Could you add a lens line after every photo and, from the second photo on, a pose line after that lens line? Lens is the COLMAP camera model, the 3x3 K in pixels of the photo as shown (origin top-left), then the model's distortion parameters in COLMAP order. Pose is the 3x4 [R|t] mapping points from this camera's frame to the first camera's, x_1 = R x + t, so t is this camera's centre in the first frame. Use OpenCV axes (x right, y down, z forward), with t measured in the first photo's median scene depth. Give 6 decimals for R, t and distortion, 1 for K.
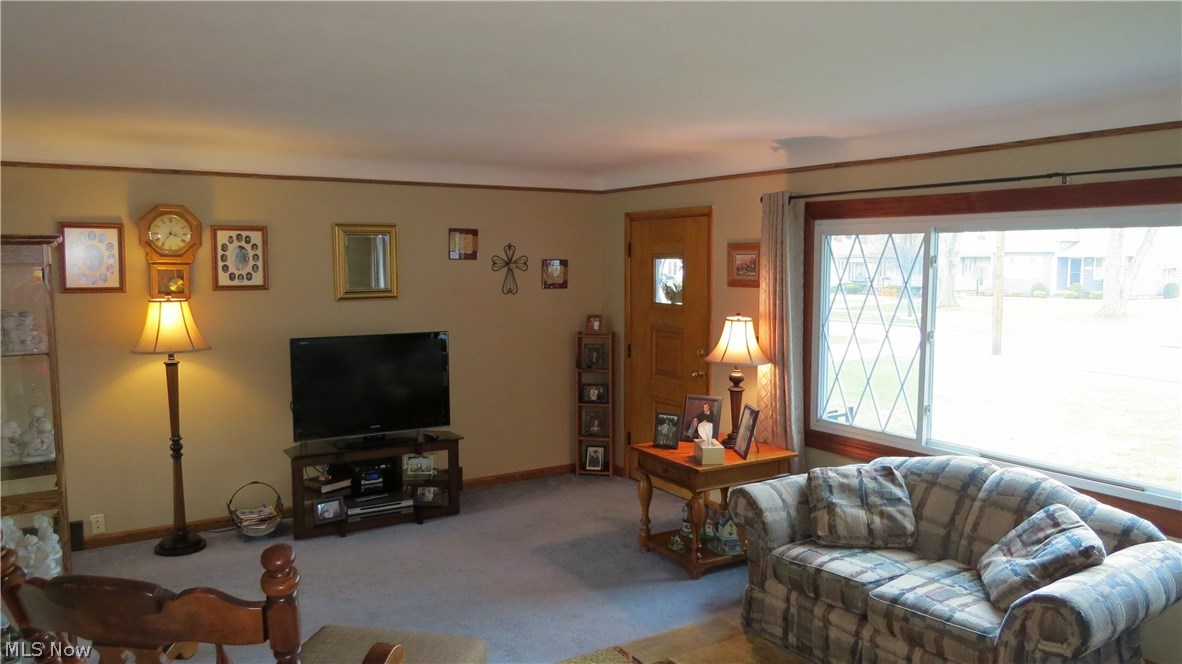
lens RADIAL K [[841.8, 0, 595.5], [0, 841.8, 338.3], [0, 0, 1]] dist [-0.024648, 0.011903]
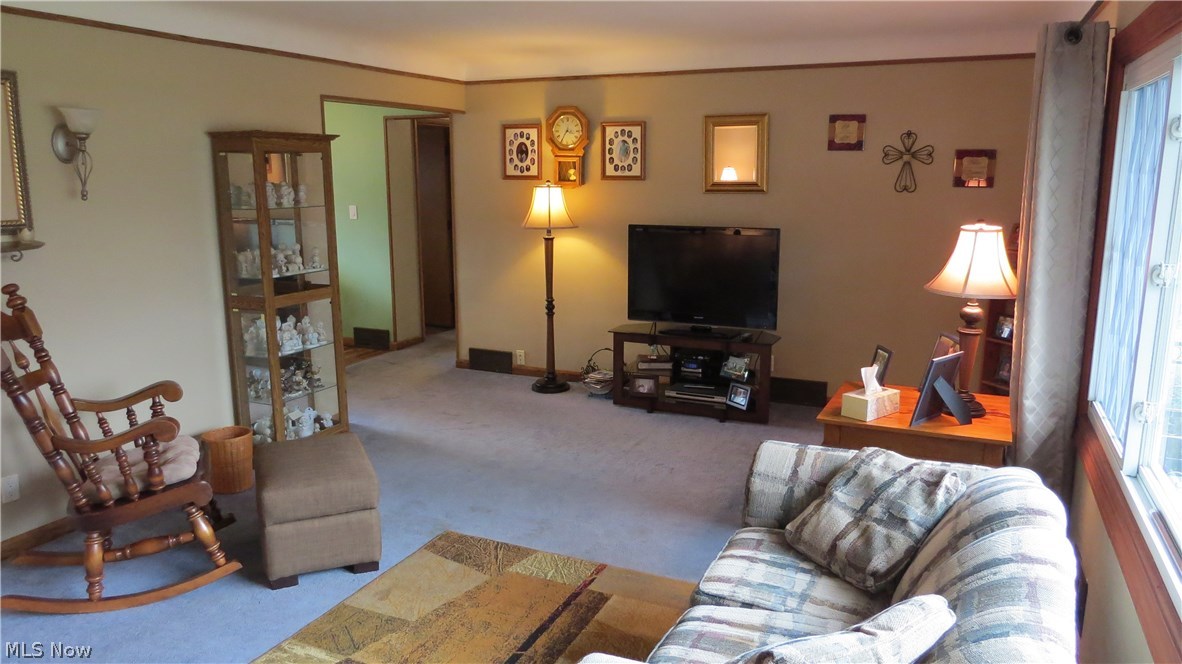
lens RADIAL K [[841.8, 0, 597.6], [0, 841.8, 334.9], [0, 0, 1]] dist [-0.024648, 0.011903]
pose [[0.545503, 0.159819, -0.822730, 0.532973], [-0.076091, 0.987040, 0.141286, -0.009102], [0.834647, -0.014470, 0.550595, 0.351255]]
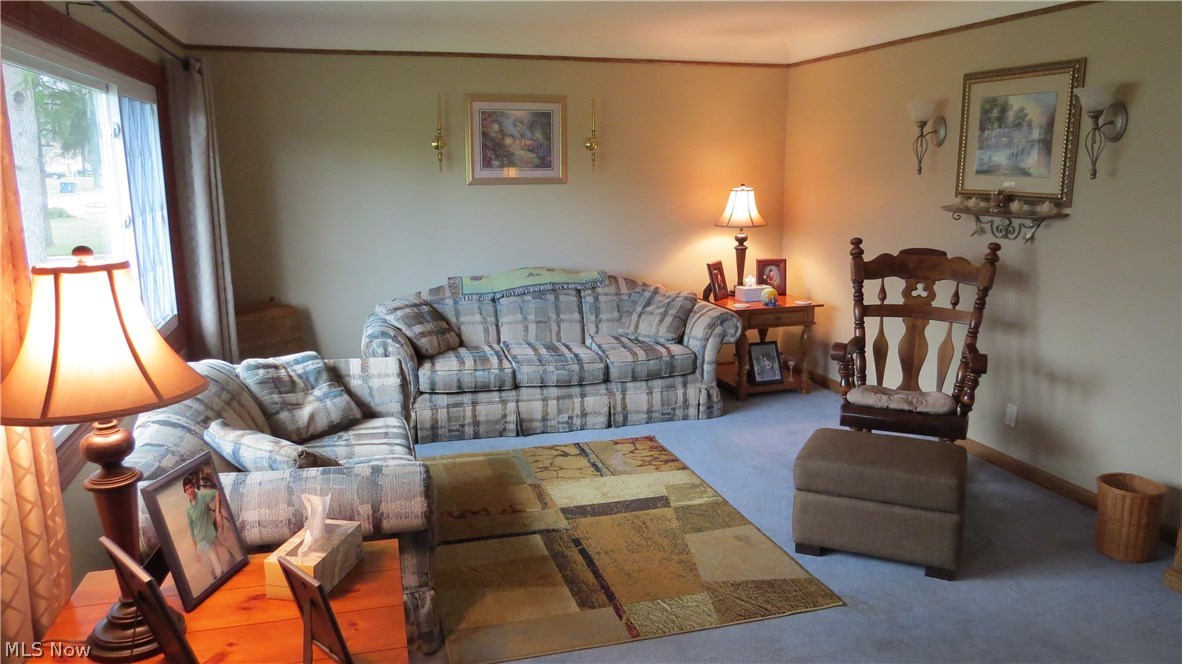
lens RADIAL K [[841.8, 0, 598.2], [0, 841.8, 324.9], [0, 0, 1]] dist [-0.024648, 0.011903]
pose [[-0.961538, -0.048865, 0.270292, -0.095732], [0.028810, 0.960678, 0.276166, -0.077024], [-0.273158, 0.273331, -0.922320, 1.168752]]
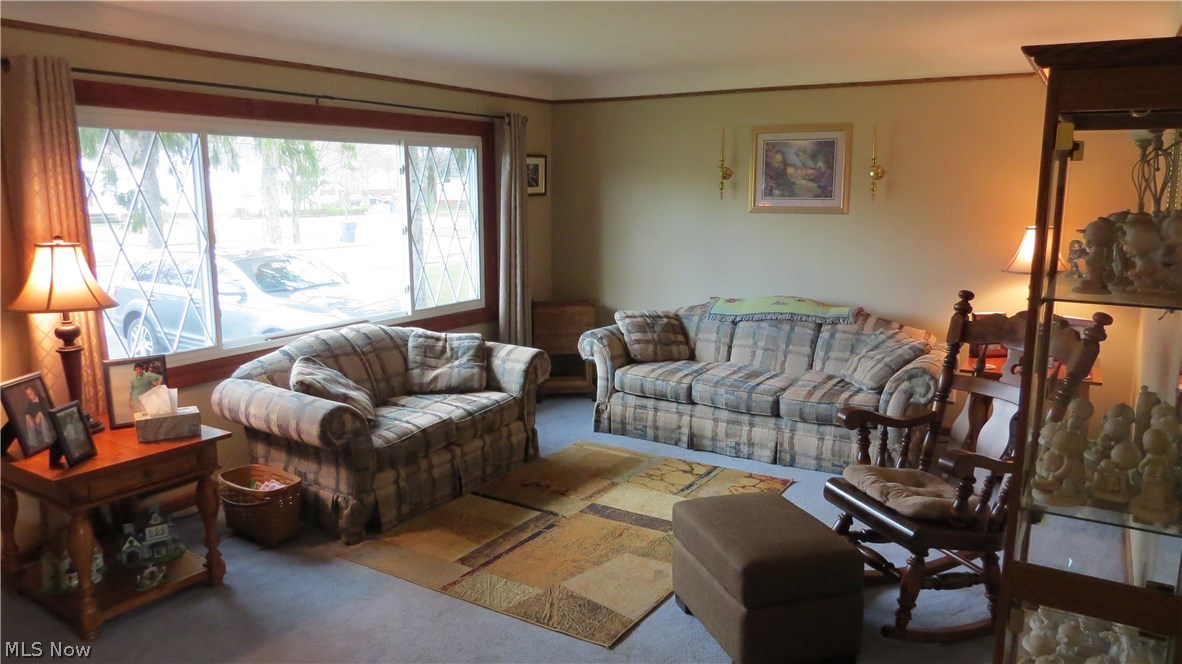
lens RADIAL K [[841.8, 0, 595.5], [0, 841.8, 325.8], [0, 0, 1]] dist [-0.024648, 0.011903]
pose [[-0.436298, -0.145629, 0.887939, -0.577995], [0.083805, 0.975950, 0.201242, -0.053031], [-0.895891, 0.162216, -0.413601, 0.848914]]
